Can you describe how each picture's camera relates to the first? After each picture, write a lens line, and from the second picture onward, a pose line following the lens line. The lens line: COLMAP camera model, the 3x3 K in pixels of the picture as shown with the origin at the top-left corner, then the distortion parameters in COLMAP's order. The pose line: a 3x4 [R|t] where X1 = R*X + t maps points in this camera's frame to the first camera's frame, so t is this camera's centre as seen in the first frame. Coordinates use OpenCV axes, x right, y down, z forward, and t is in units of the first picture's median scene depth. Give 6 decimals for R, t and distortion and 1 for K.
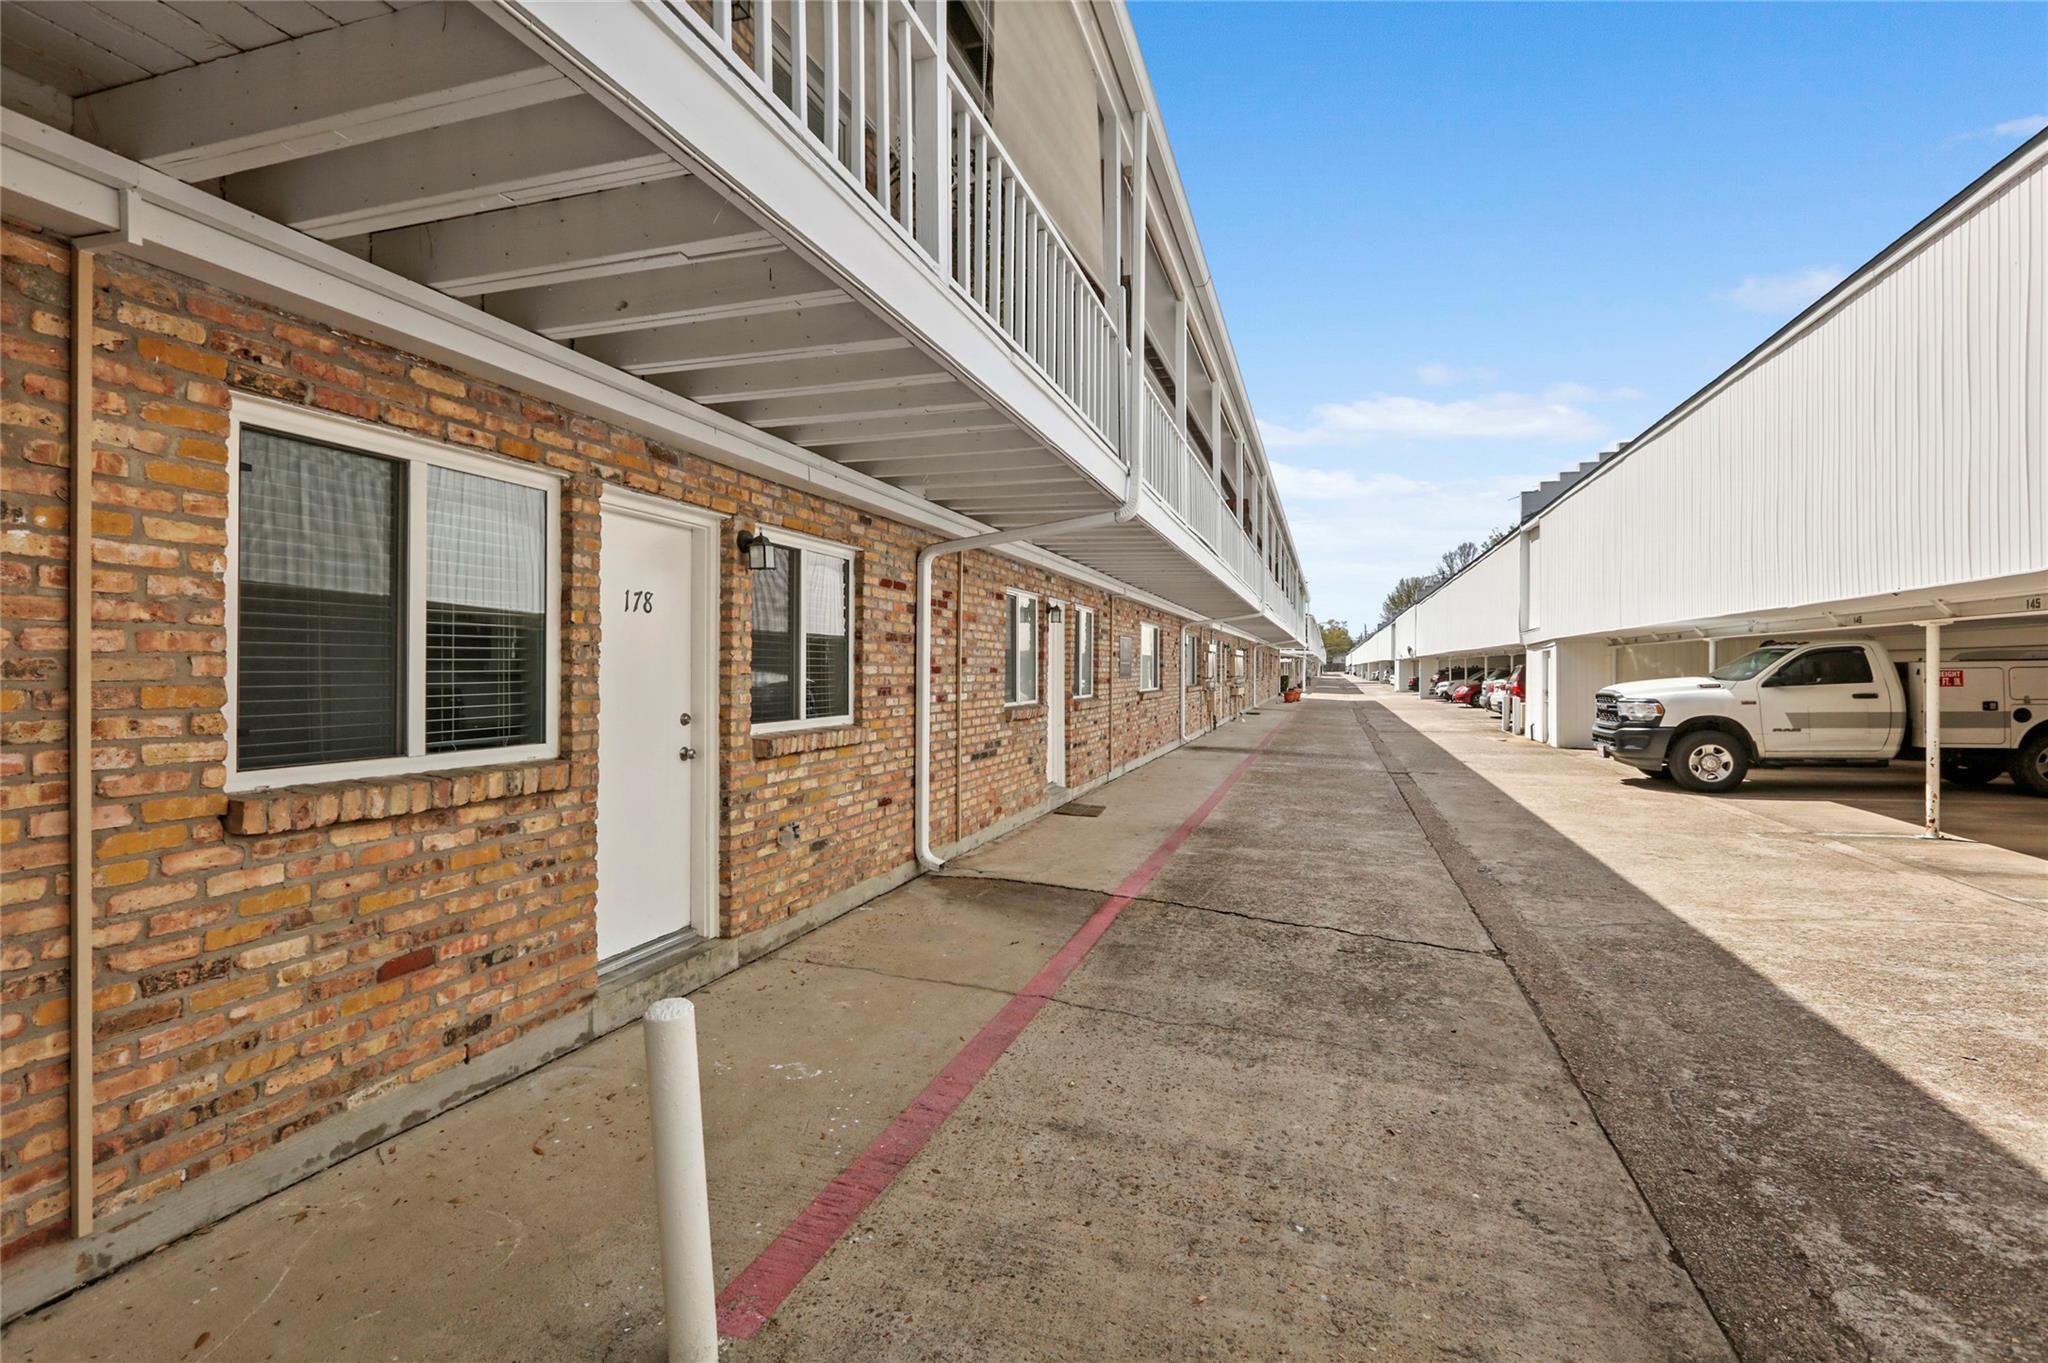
lens RADIAL K [[968.2, 0, 1024.0], [0, 968.2, 681.5], [0, 0, 1]] dist [0.001824, -0.002217]
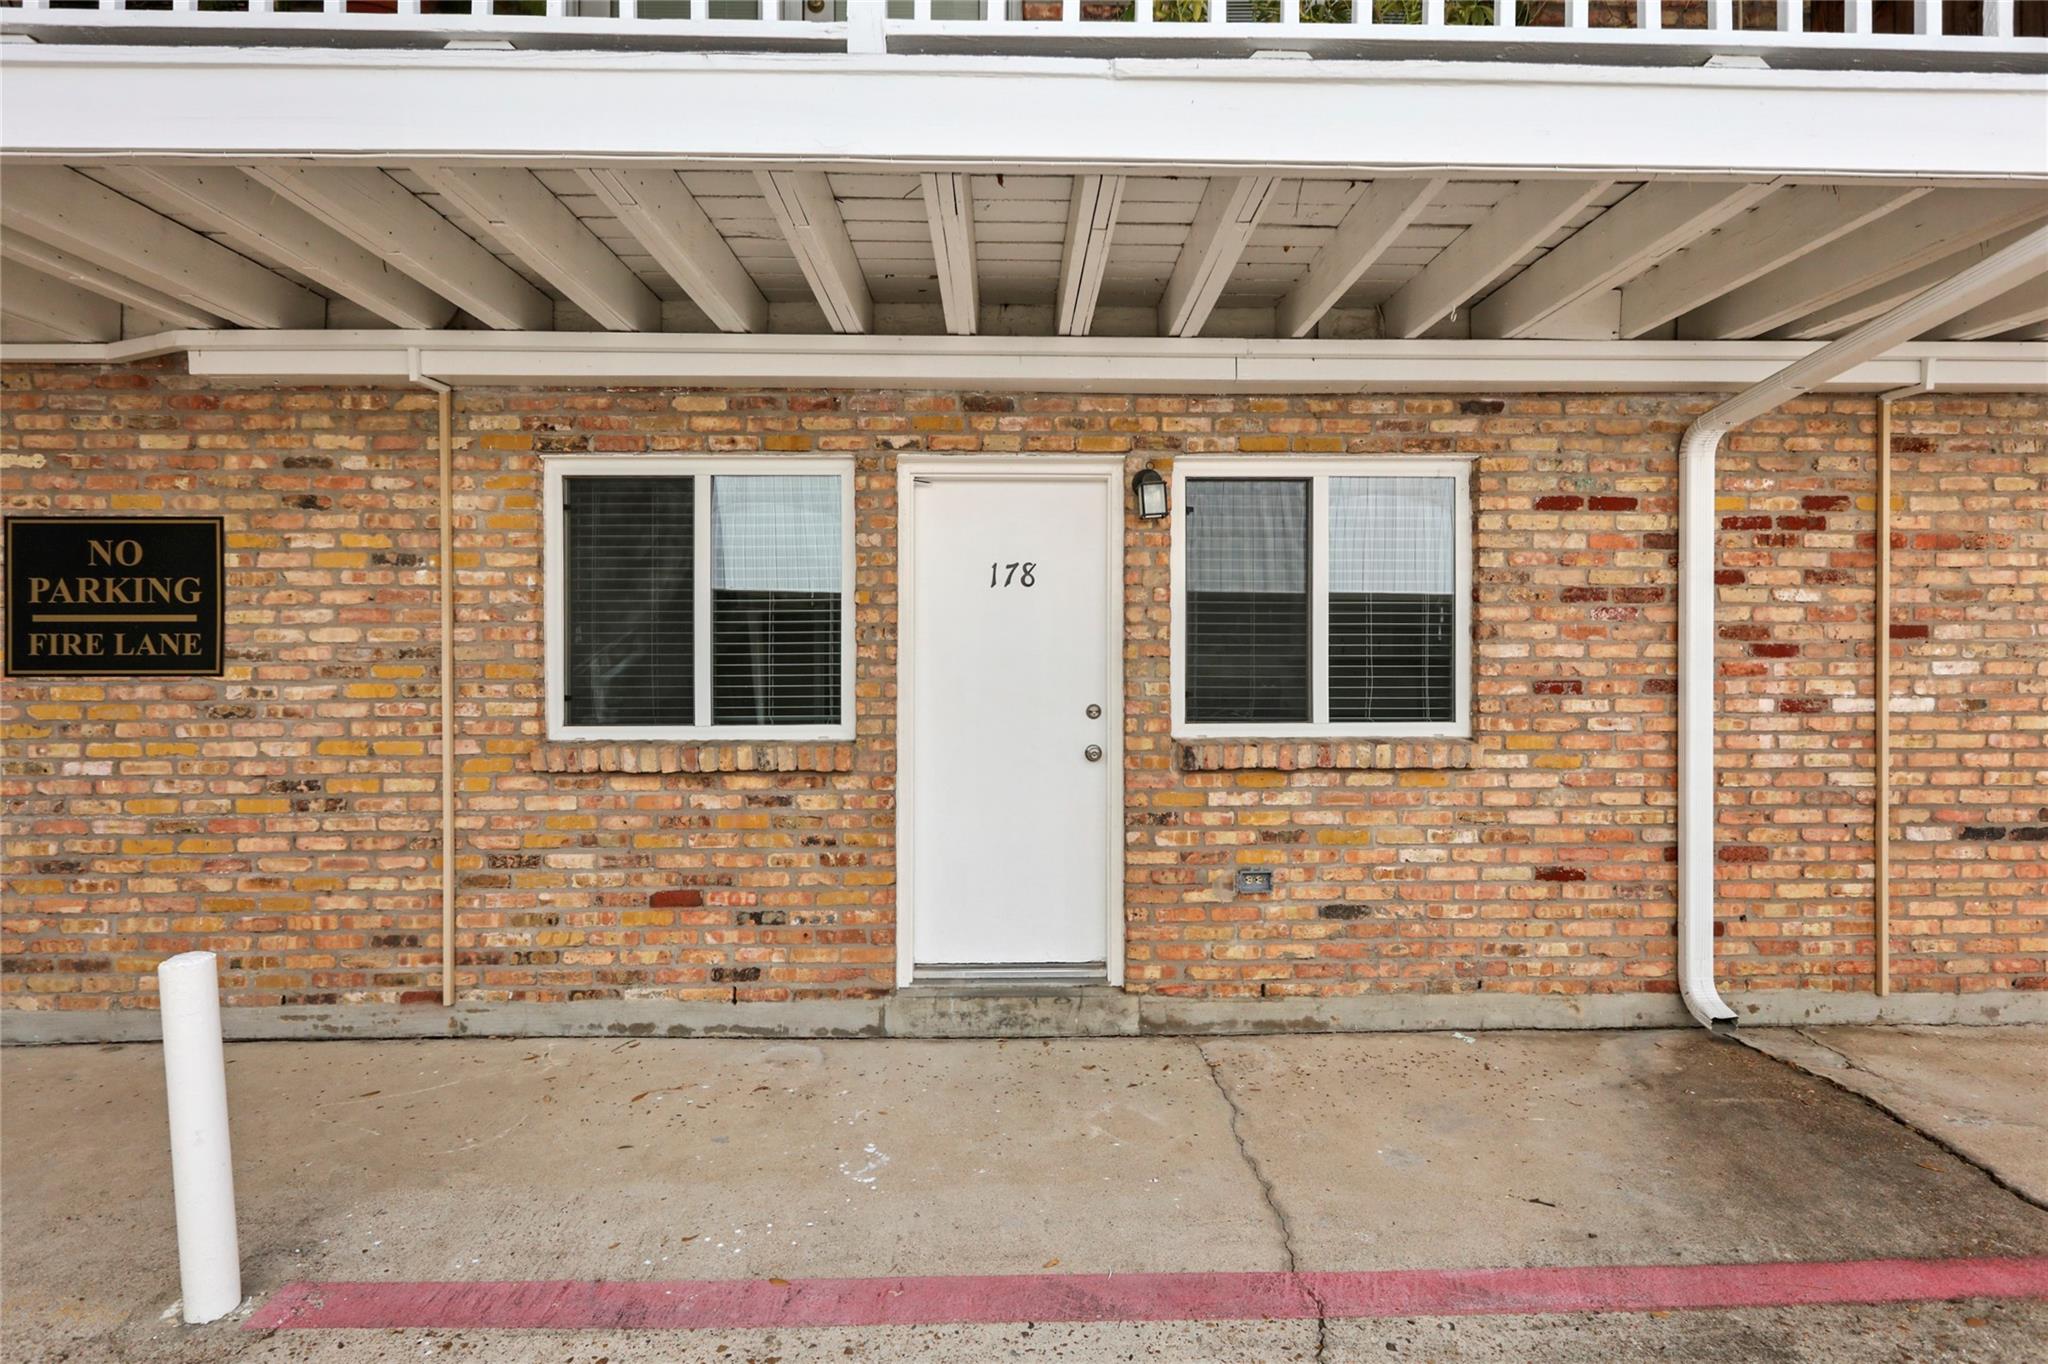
lens RADIAL K [[968.2, 0, 1024.0], [0, 968.2, 682.0], [0, 0, 1]] dist [0.001824, -0.002217]
pose [[0.321055, 0.007991, -0.947027, 0.591013], [-0.008621, 0.999948, 0.005514, 0.012968], [0.947021, 0.006394, 0.321107, 0.958119]]
